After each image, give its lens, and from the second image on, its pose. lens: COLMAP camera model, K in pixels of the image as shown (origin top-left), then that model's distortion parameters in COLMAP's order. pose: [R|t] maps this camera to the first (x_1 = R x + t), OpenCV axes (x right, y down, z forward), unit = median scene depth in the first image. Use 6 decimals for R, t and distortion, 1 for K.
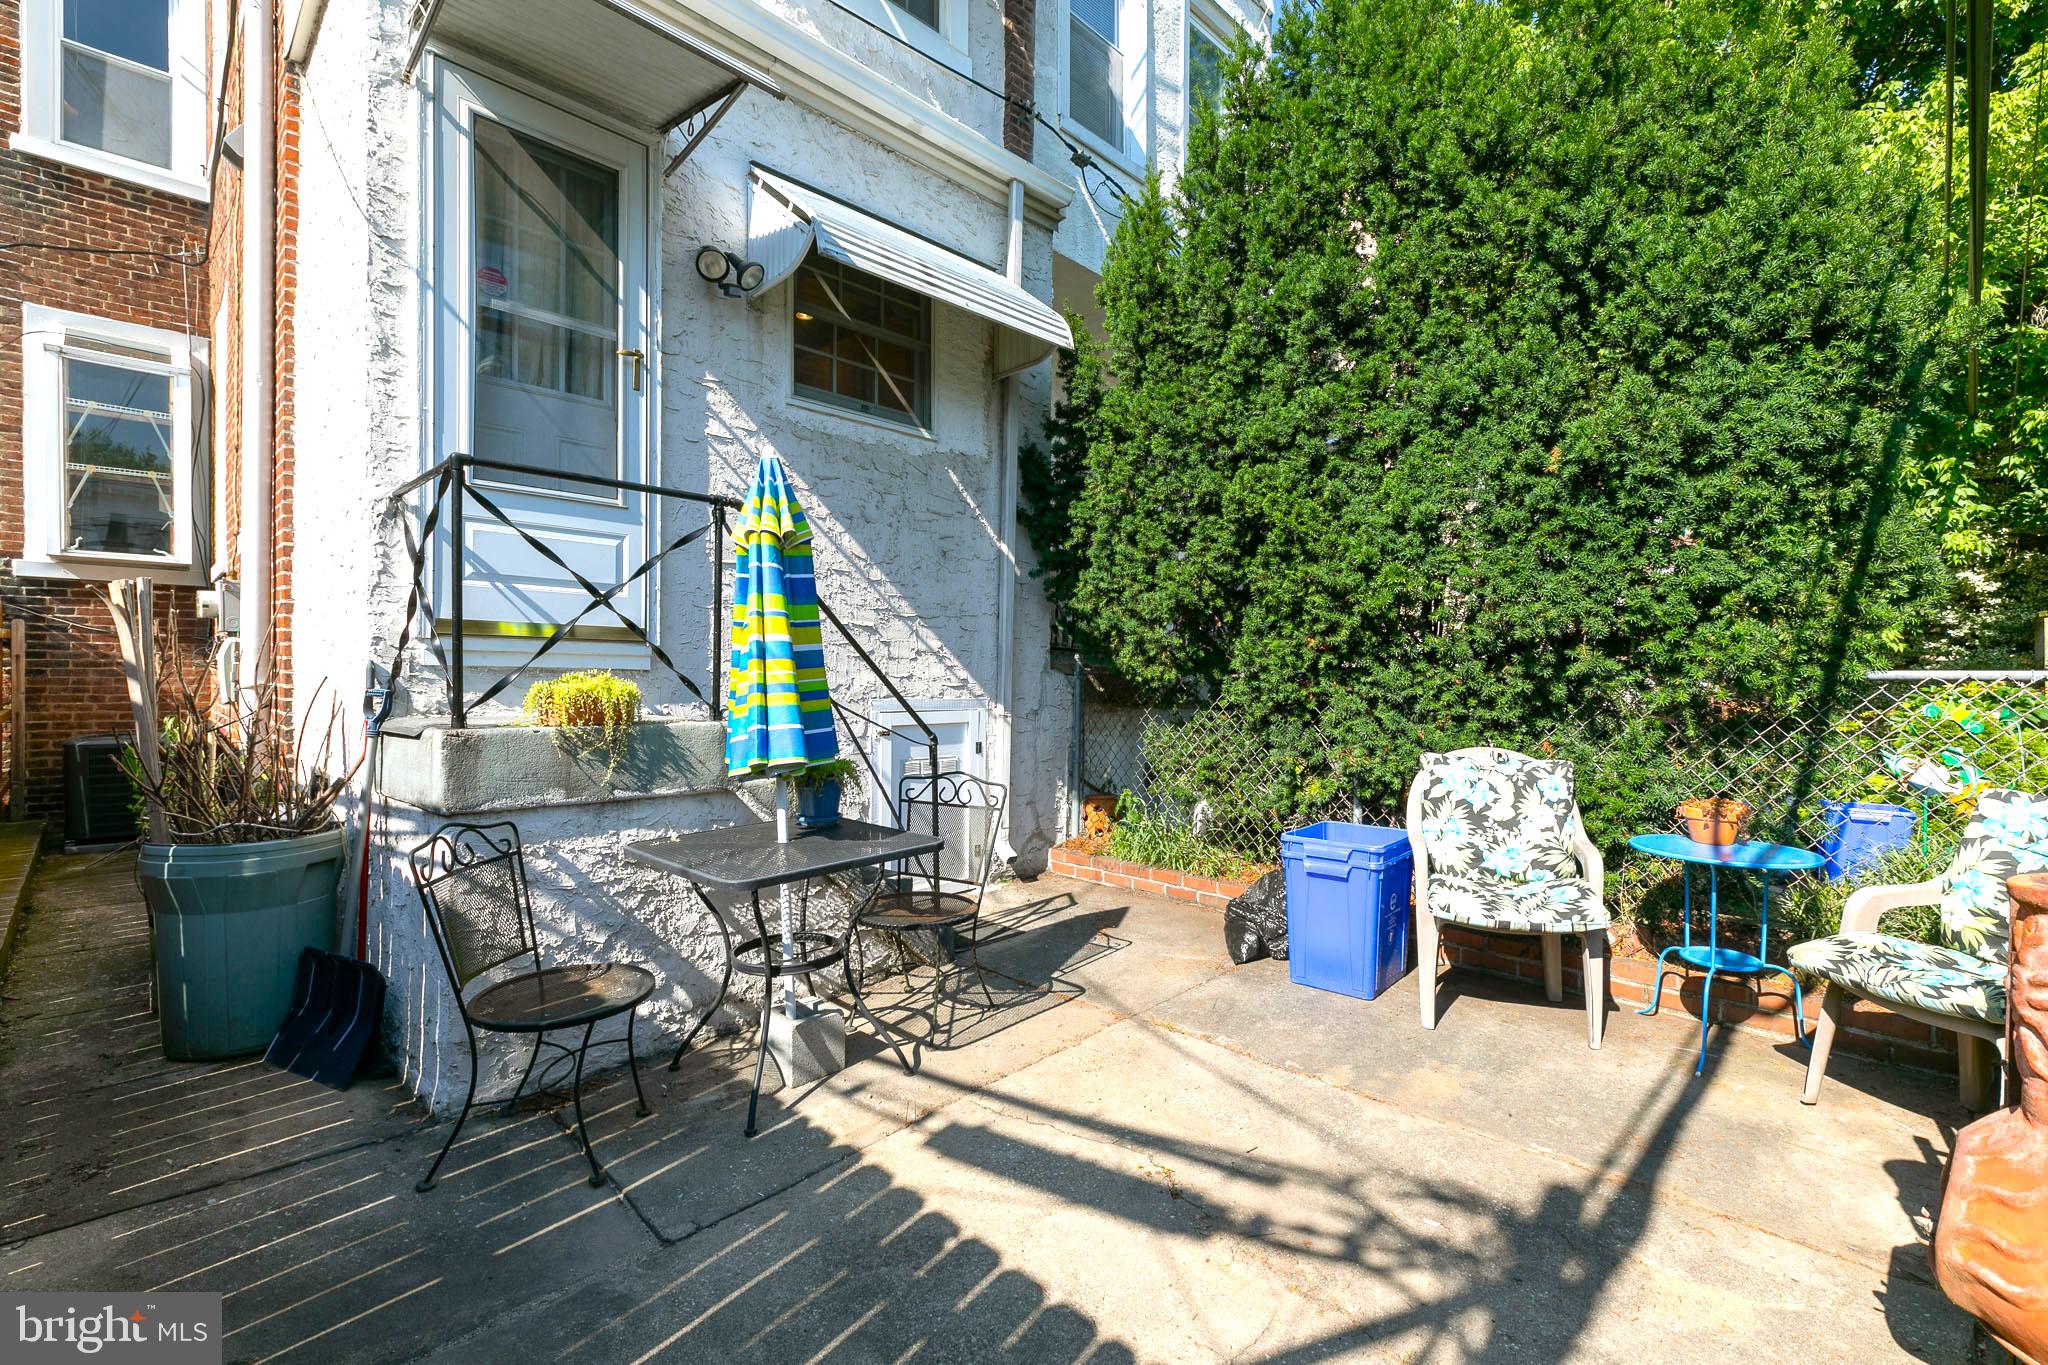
lens RADIAL K [[919.6, 0, 1013.7], [0, 919.6, 692.6], [0, 0, 1]] dist [0.006580, 0.000655]
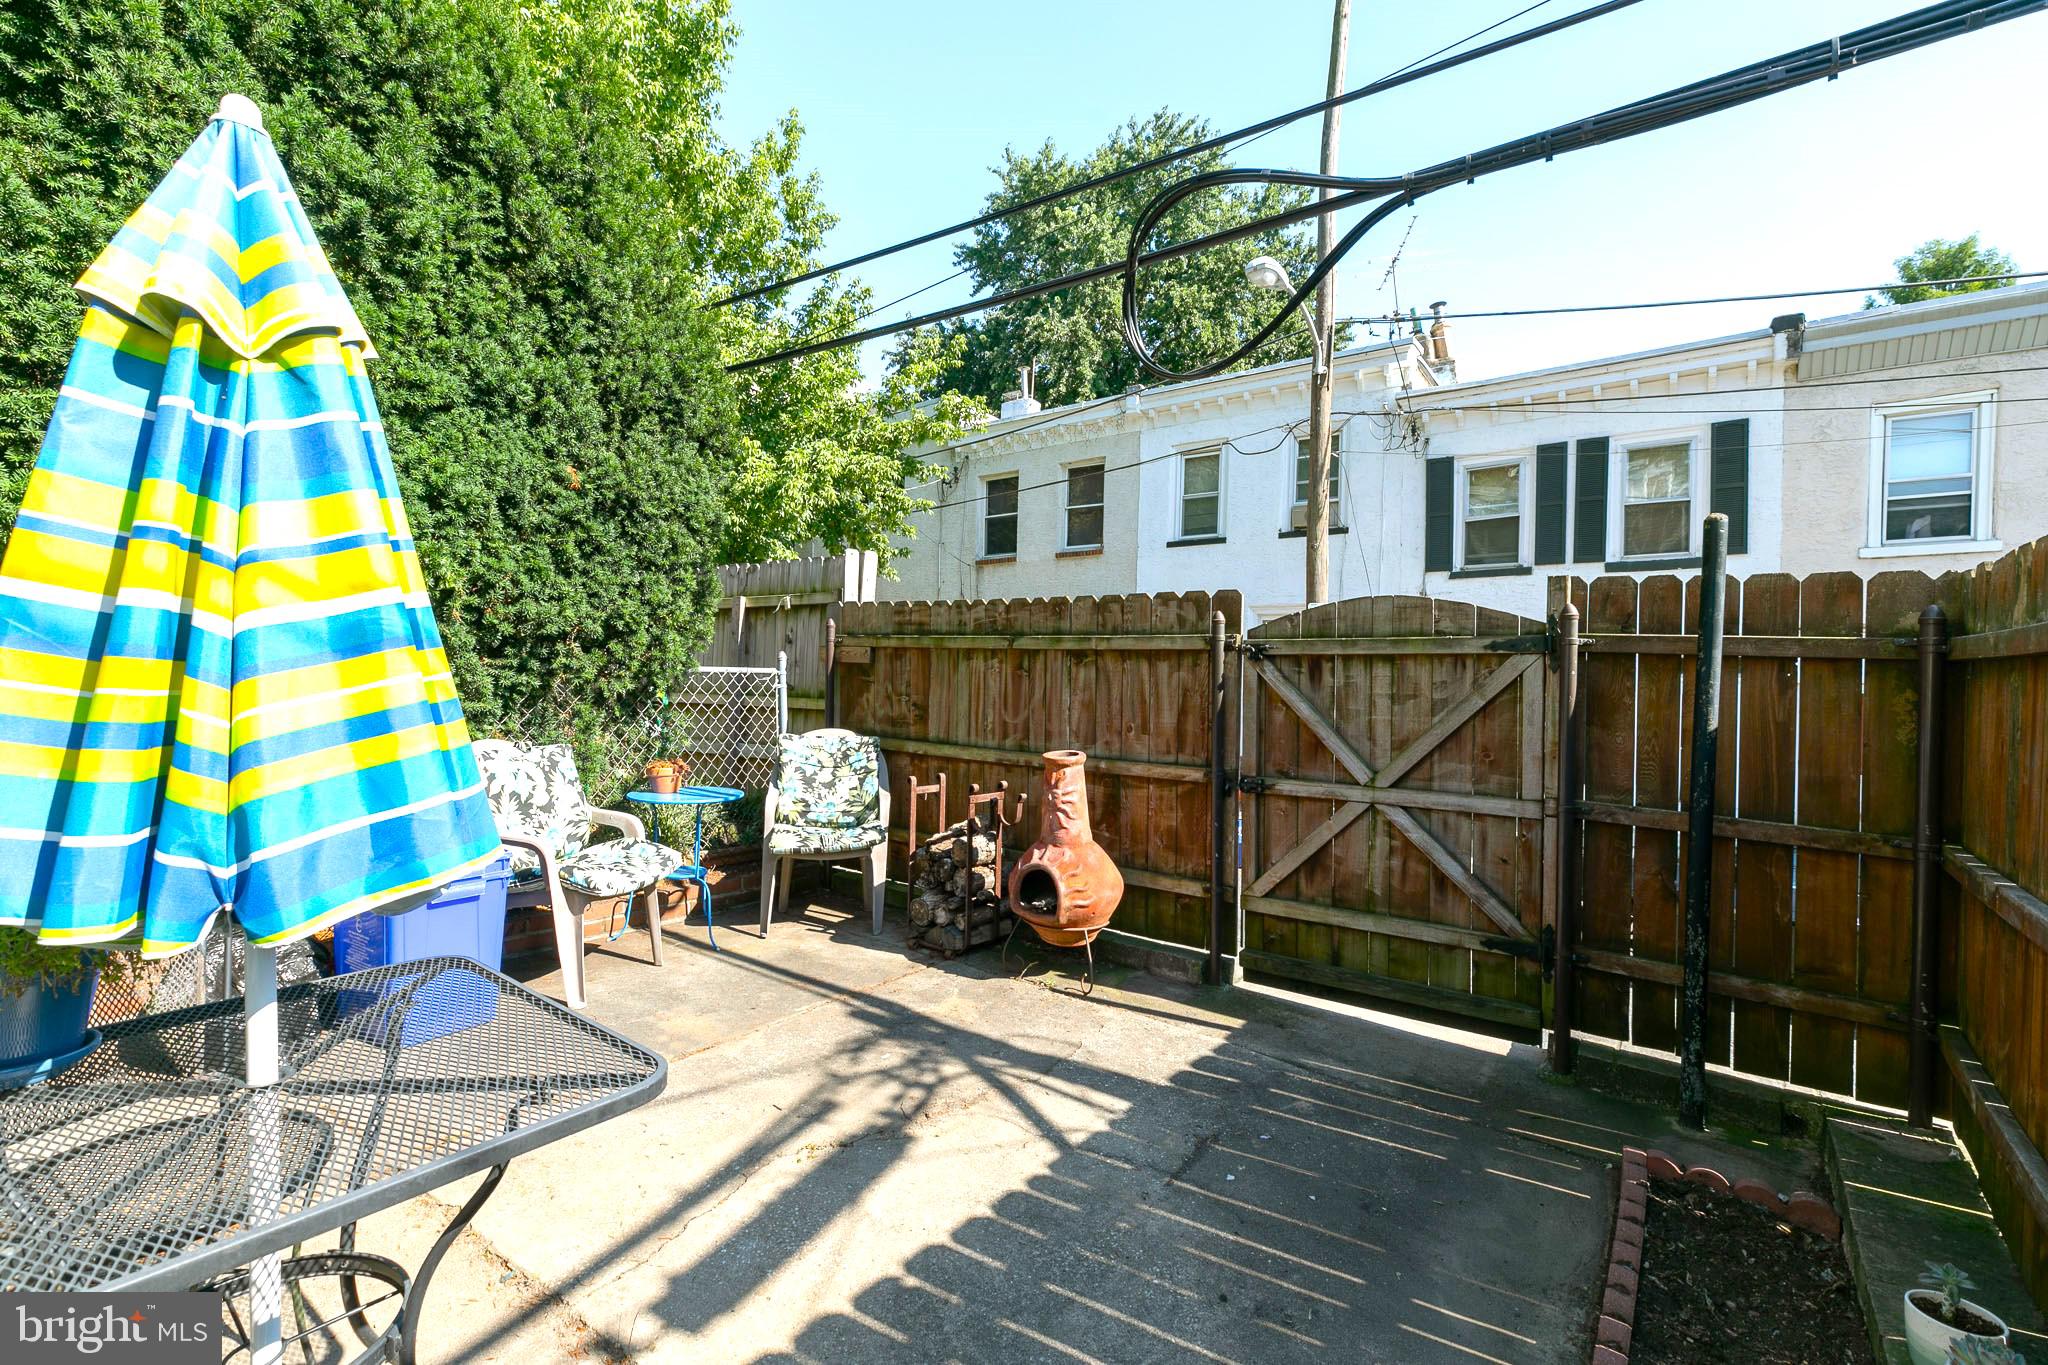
lens RADIAL K [[938.2, 0, 1026.8], [0, 938.2, 706.2], [0, 0, 1]] dist [0.004784, 0.000069]
pose [[-0.176401, -0.050095, 0.983043, -0.979706], [-0.015084, 0.998724, 0.048188, -0.056330], [-0.984203, -0.006327, -0.176931, 1.000755]]
